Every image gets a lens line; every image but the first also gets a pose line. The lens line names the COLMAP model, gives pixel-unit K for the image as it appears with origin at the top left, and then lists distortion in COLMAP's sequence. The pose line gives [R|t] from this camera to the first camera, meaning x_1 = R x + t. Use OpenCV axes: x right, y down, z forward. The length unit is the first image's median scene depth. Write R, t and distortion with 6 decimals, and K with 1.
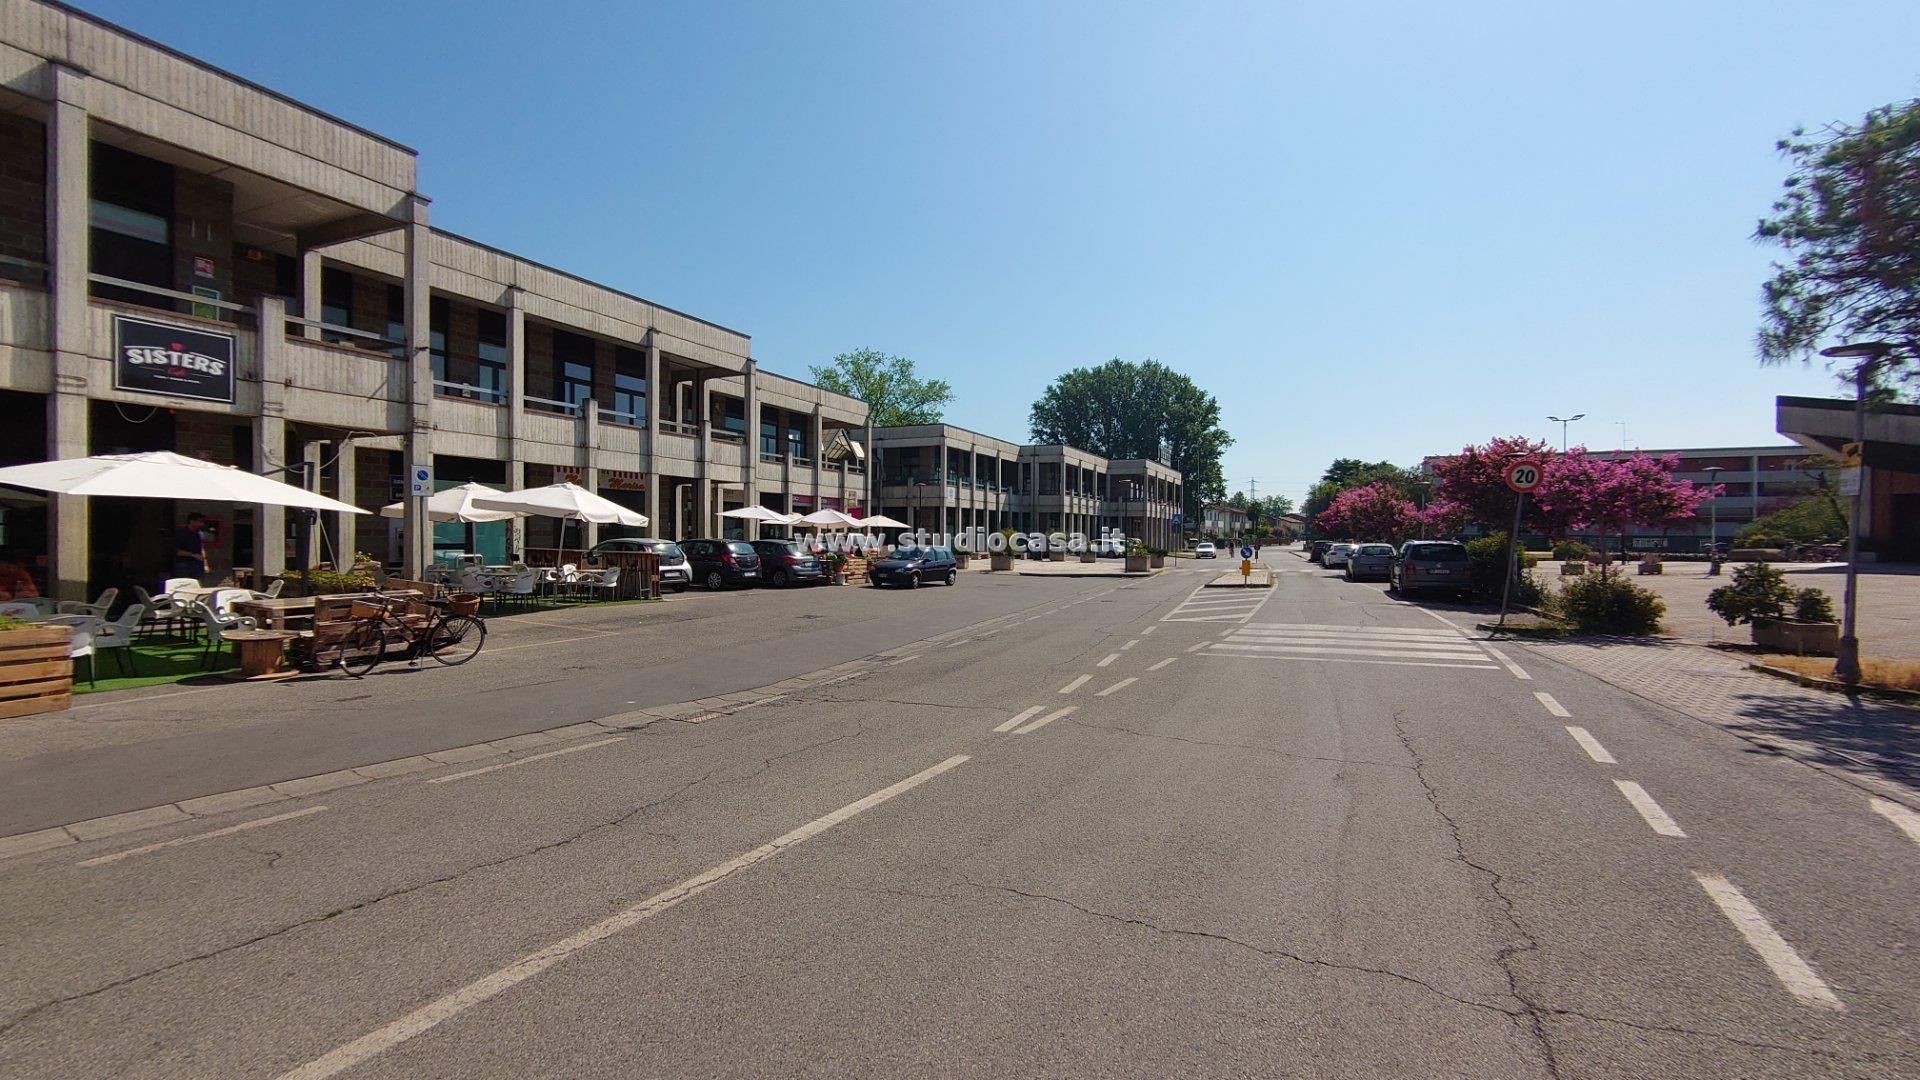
lens RADIAL K [[817.1, 0, 967.8], [0, 817.1, 547.6], [0, 0, 1]] dist [0.004427, -0.001256]
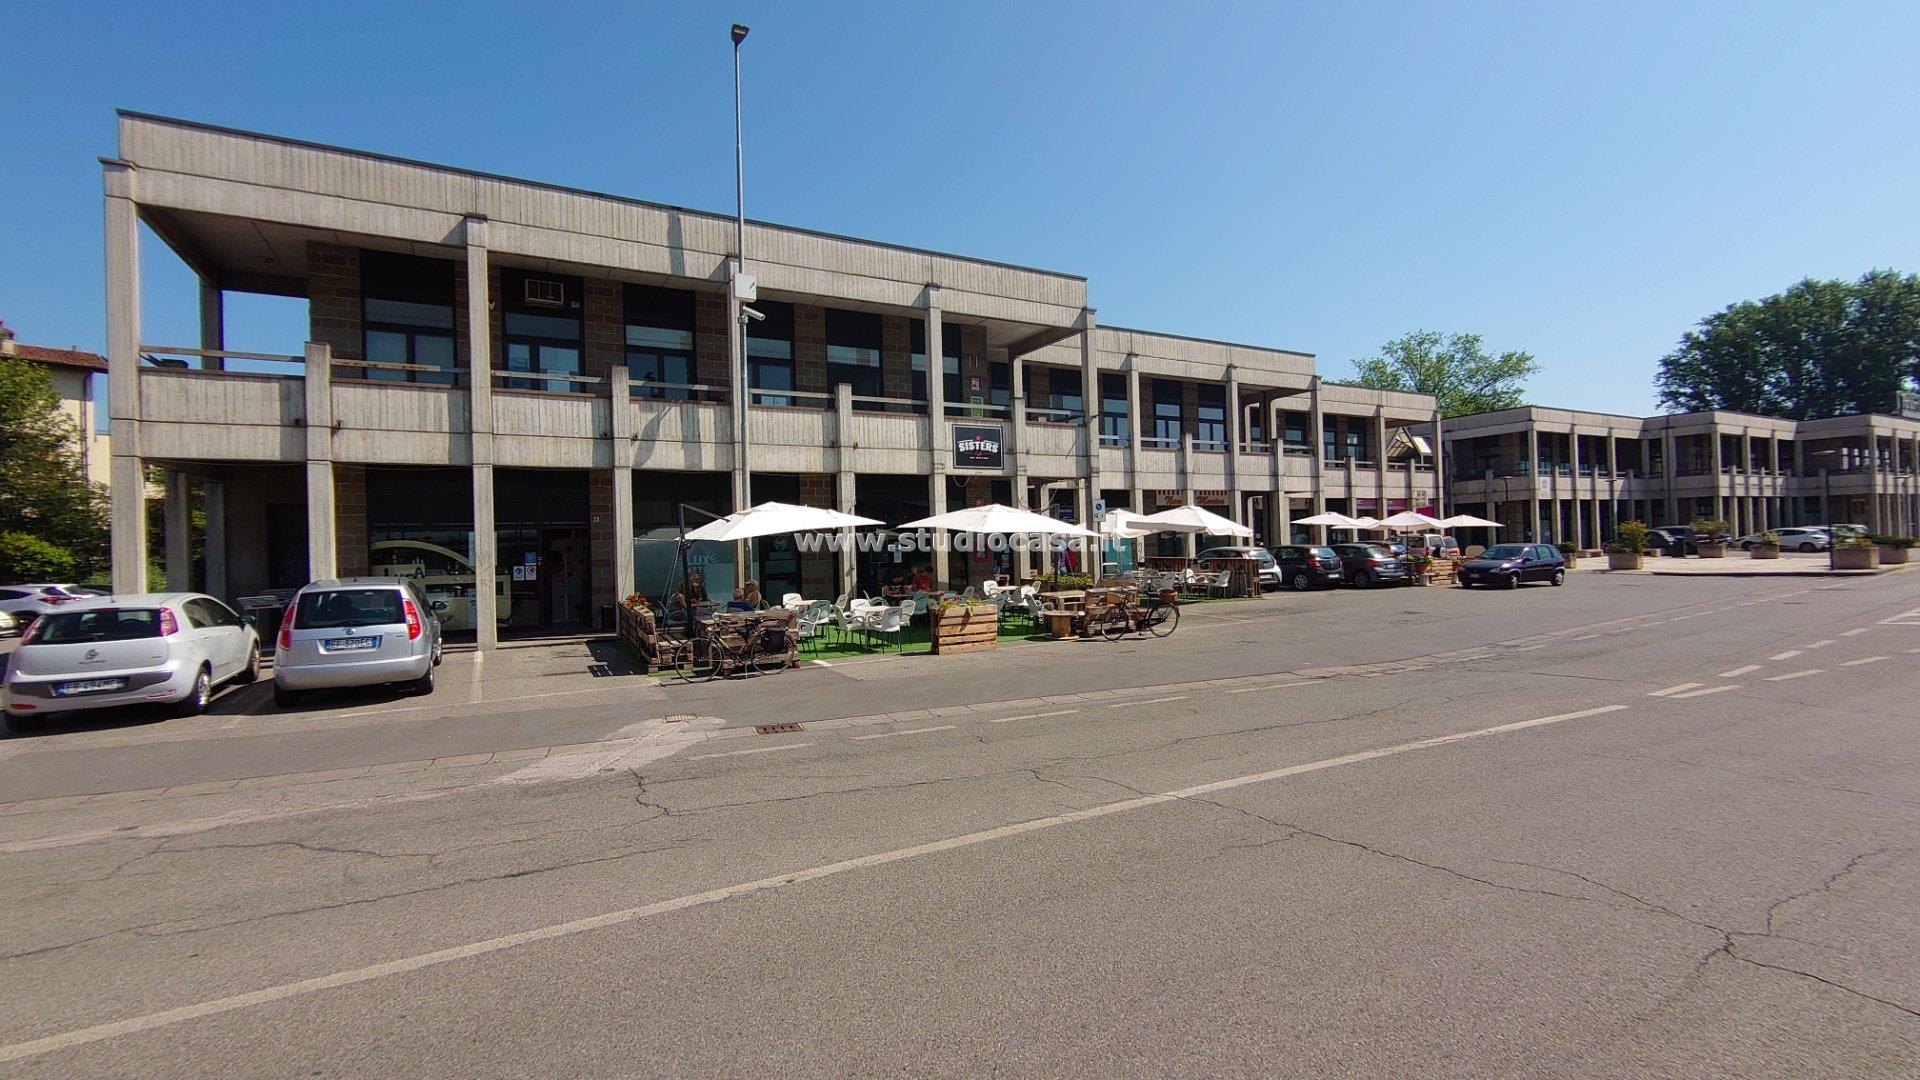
lens RADIAL K [[817.1, 0, 967.9], [0, 817.1, 545.5], [0, 0, 1]] dist [0.004427, -0.001256]
pose [[0.809267, -0.033985, -0.586456, -0.019539], [0.027826, 0.999422, -0.019519, -0.000589], [0.586781, -0.000523, 0.809746, -0.177110]]
